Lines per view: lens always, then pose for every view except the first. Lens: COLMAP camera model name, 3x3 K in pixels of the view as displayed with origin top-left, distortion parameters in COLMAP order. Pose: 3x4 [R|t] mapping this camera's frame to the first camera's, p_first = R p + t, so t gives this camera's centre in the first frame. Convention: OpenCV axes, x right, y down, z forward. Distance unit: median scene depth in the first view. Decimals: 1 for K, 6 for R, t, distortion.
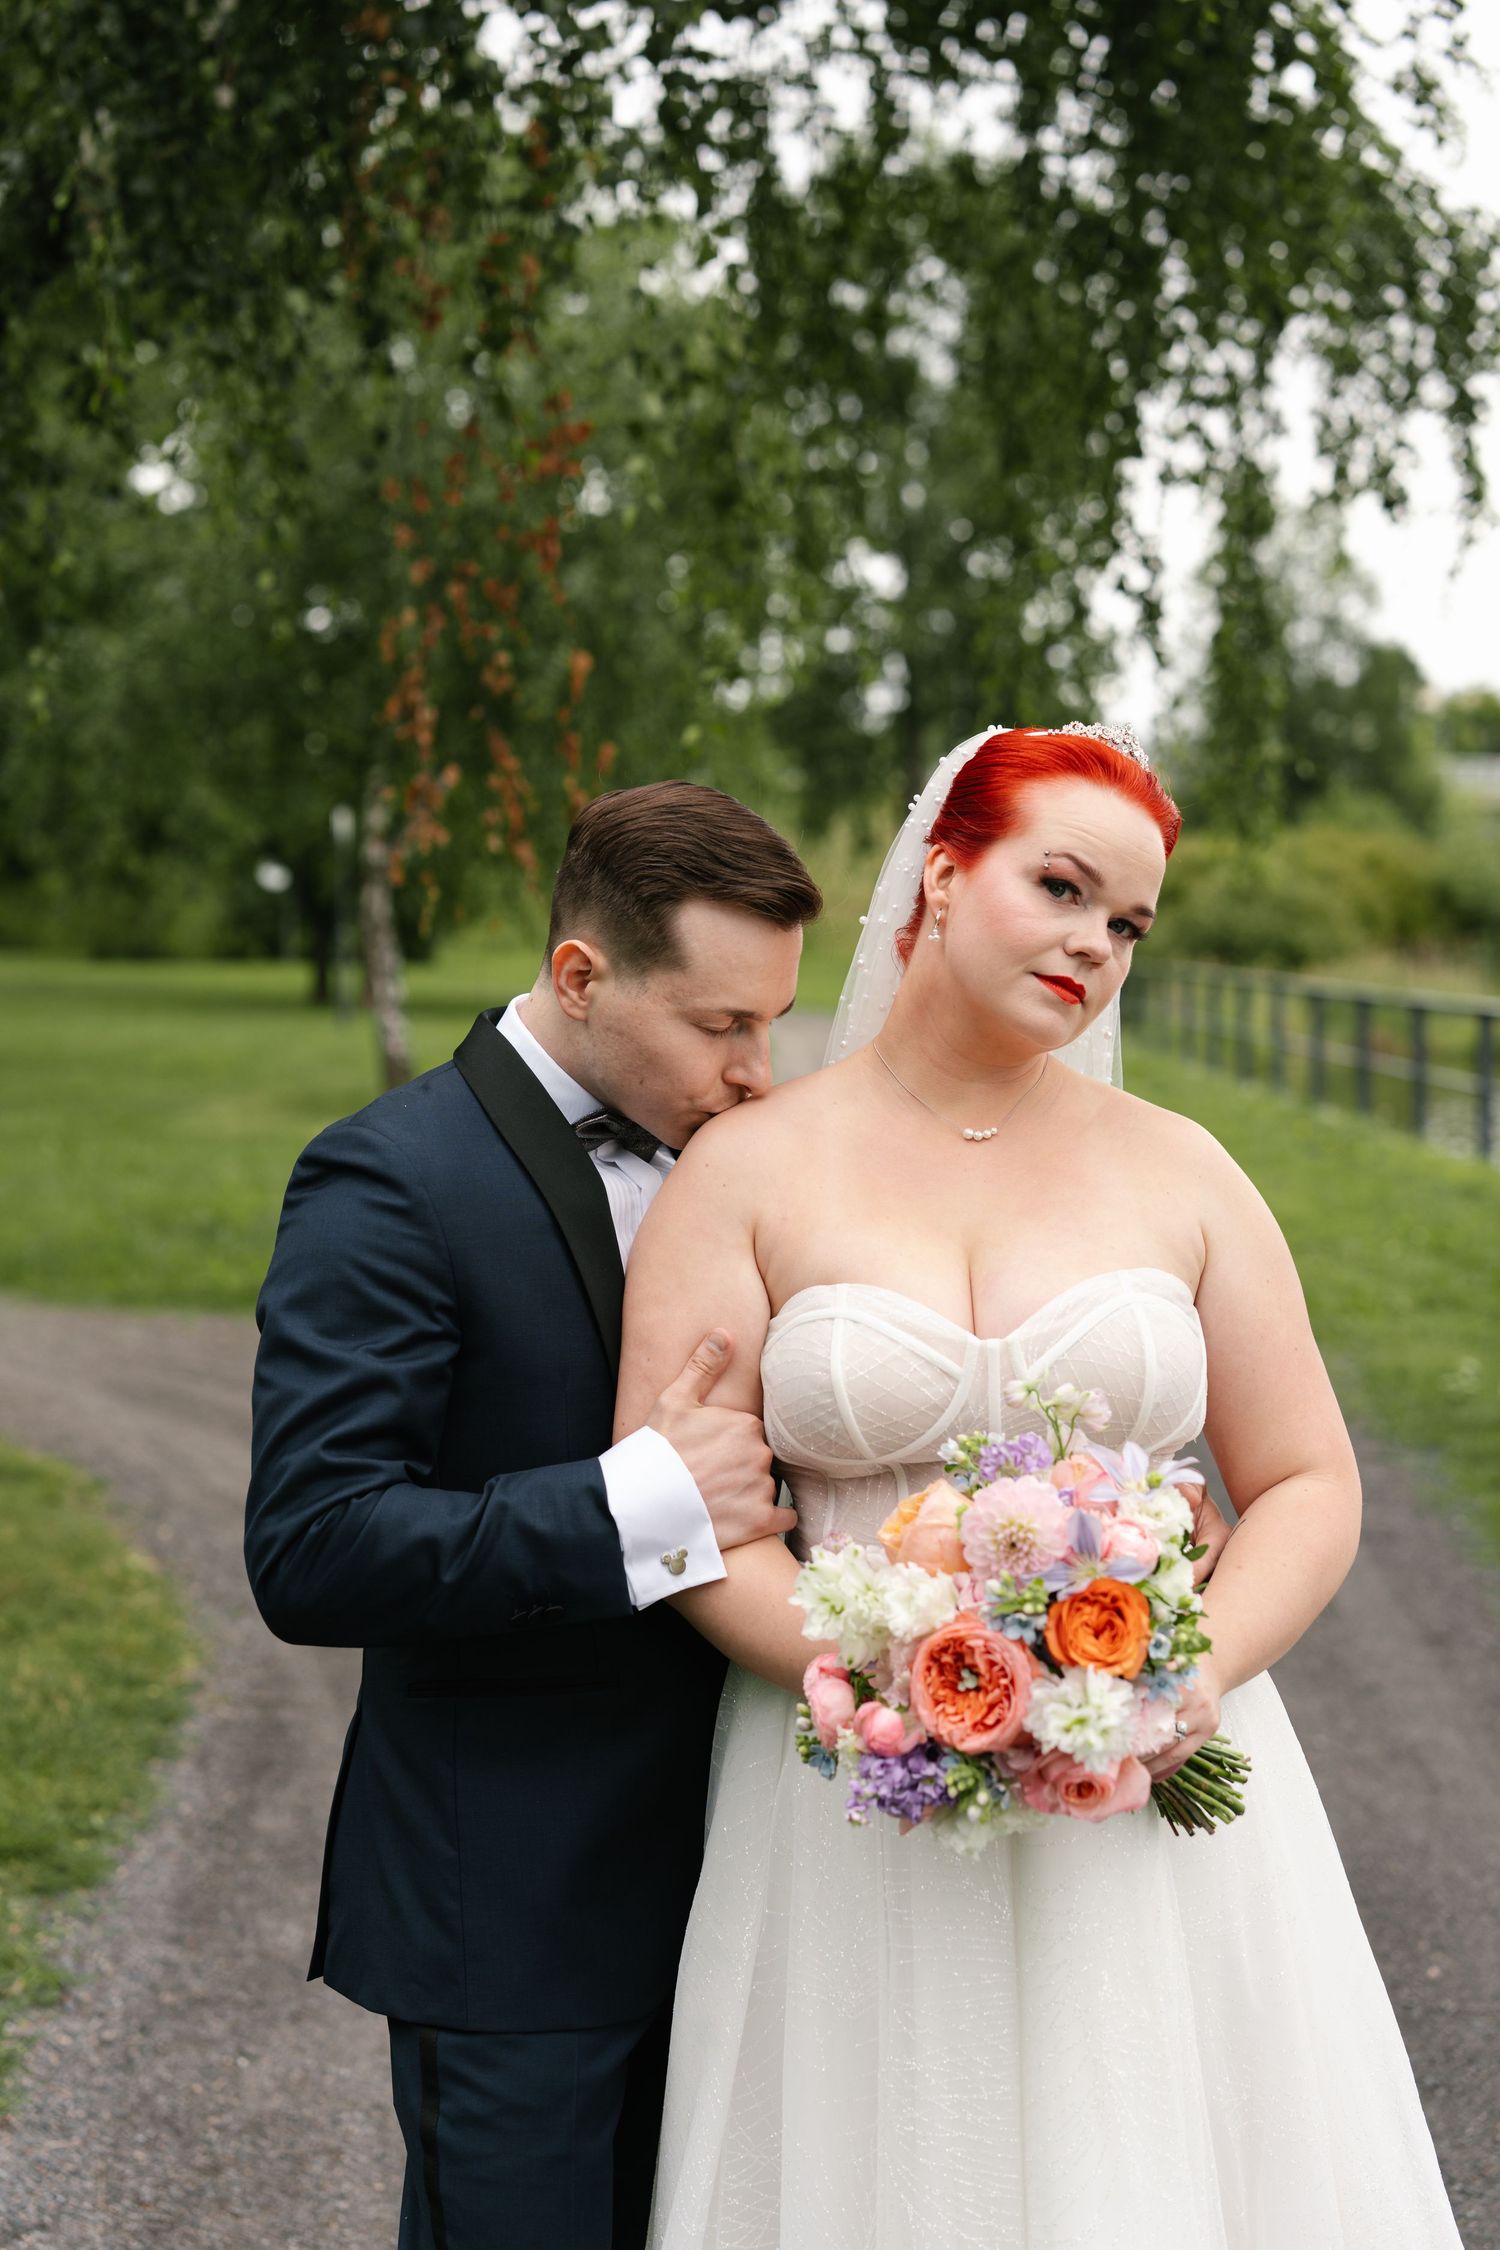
lens RADIAL K [[3143.5, 0, 750.0], [0, 3143.5, 1125.0], [0, 0, 1]] dist [0.089198, 0.017666]
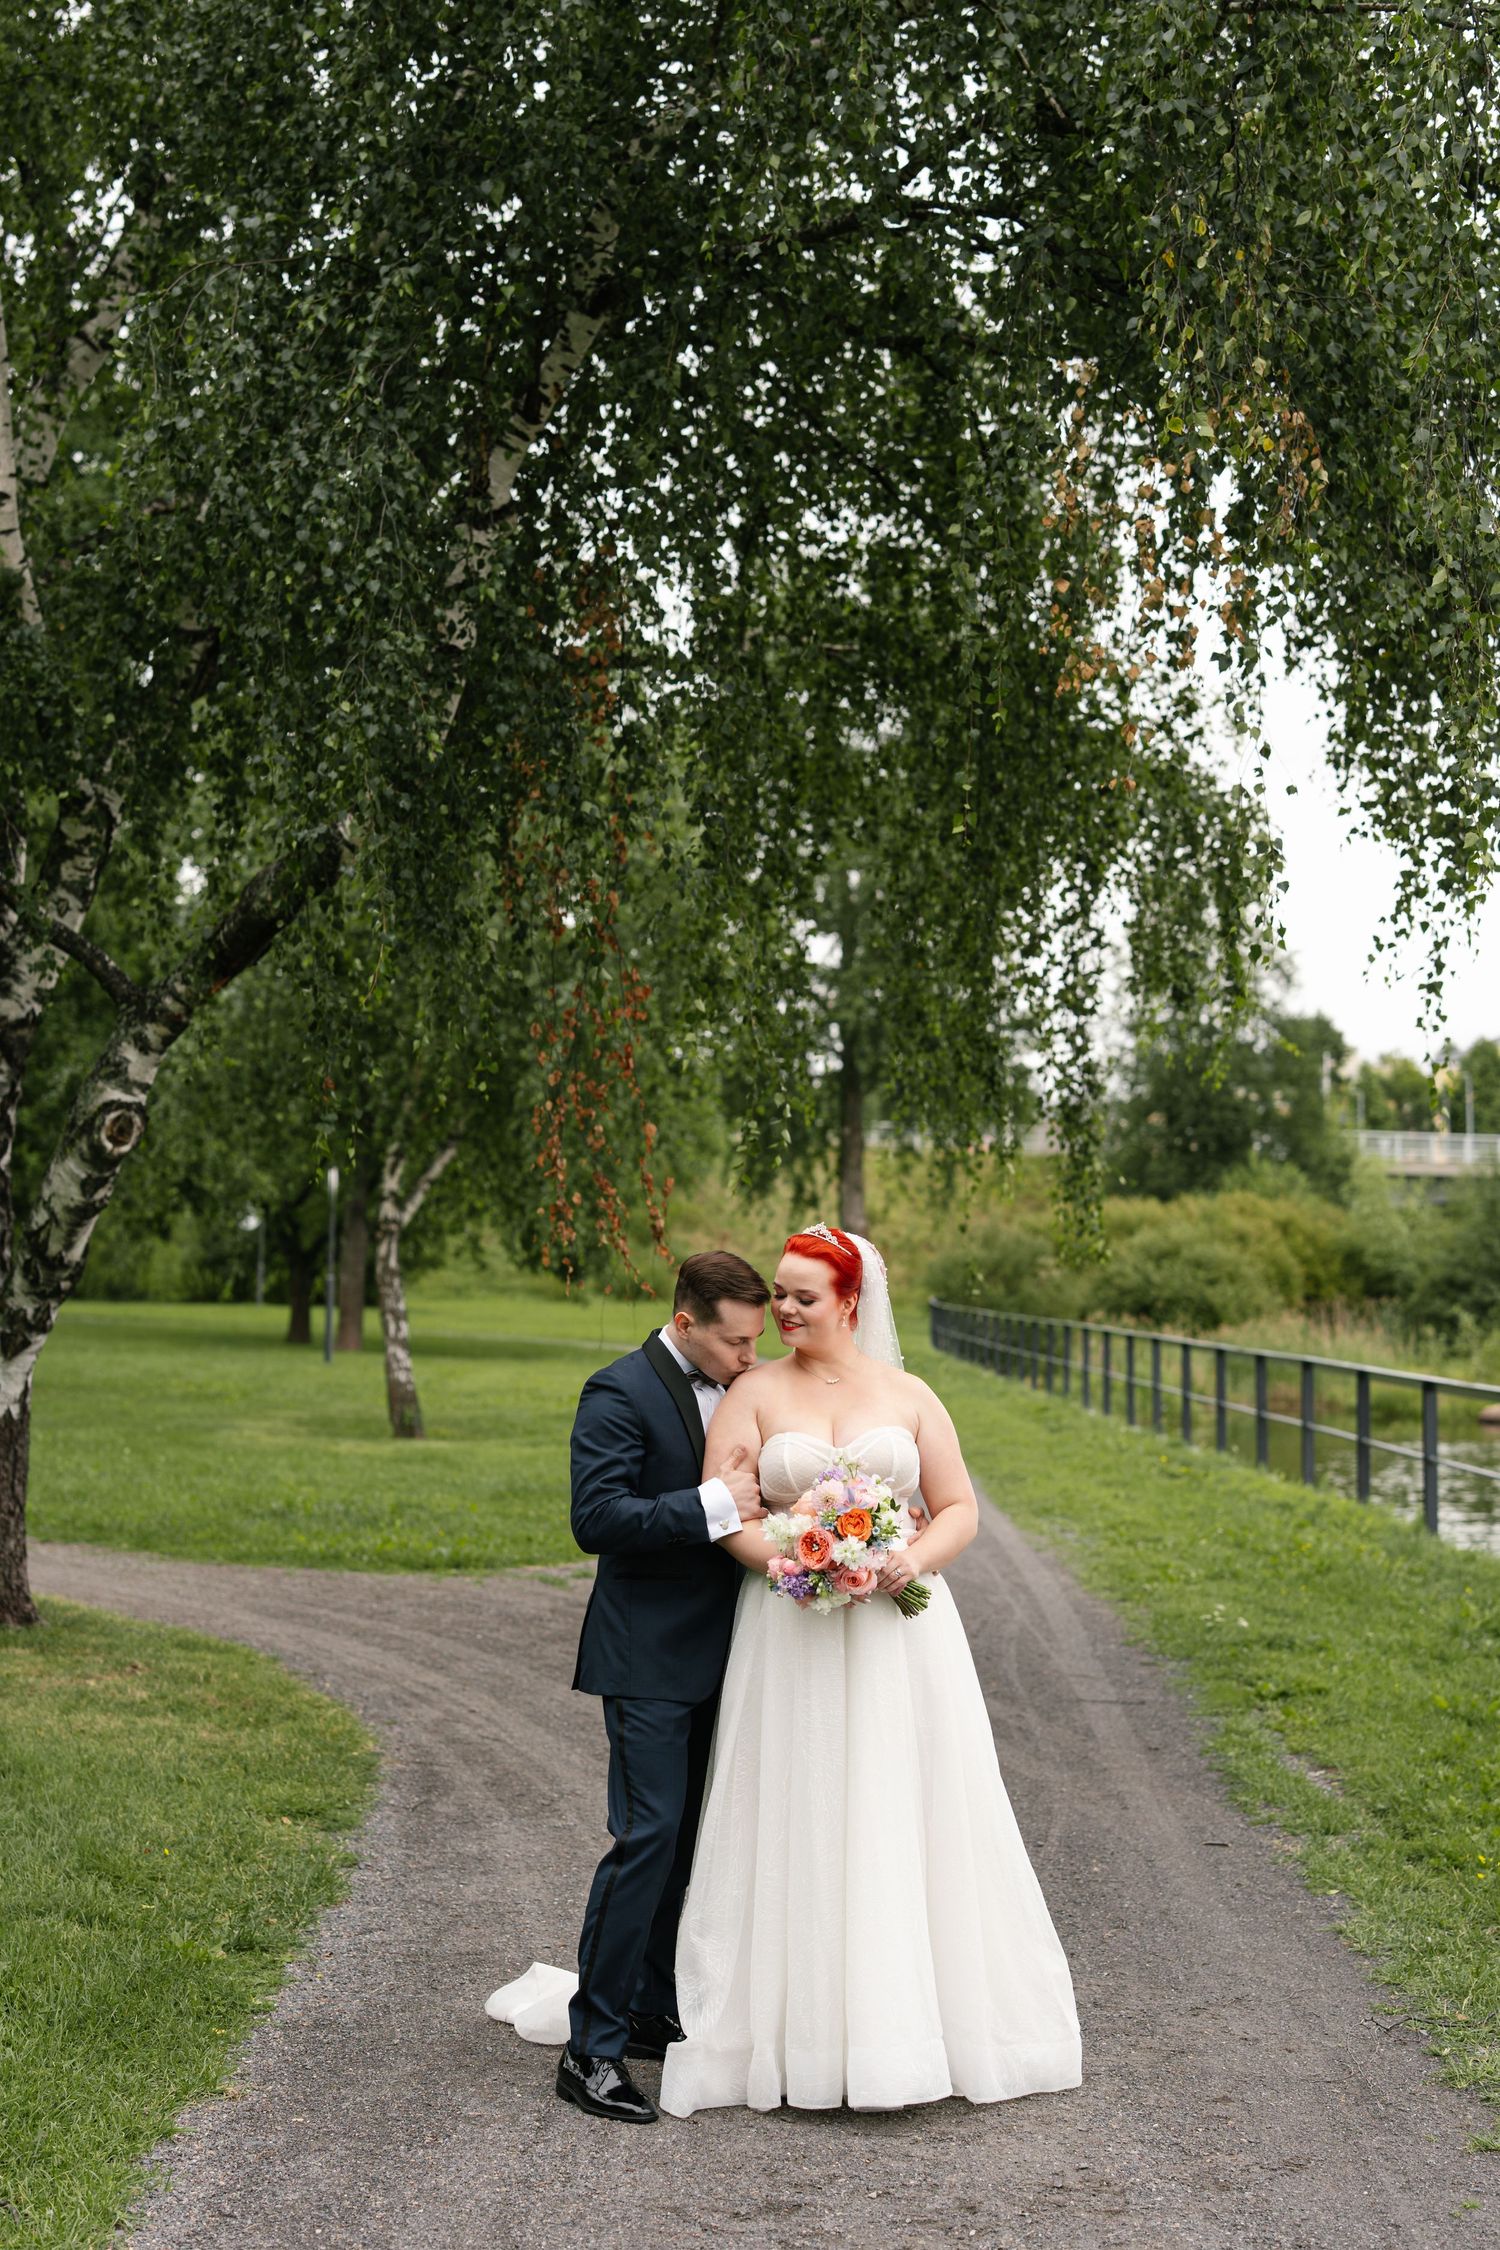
lens RADIAL K [[3143.5, 0, 750.0], [0, 3143.5, 1125.0], [0, 0, 1]] dist [0.089198, 0.017666]
pose [[0.999611, 0.020682, 0.018705, -0.017203], [-0.018493, 0.993713, -0.110419, 0.025840], [-0.020871, 0.110030, 0.993709, -0.512991]]
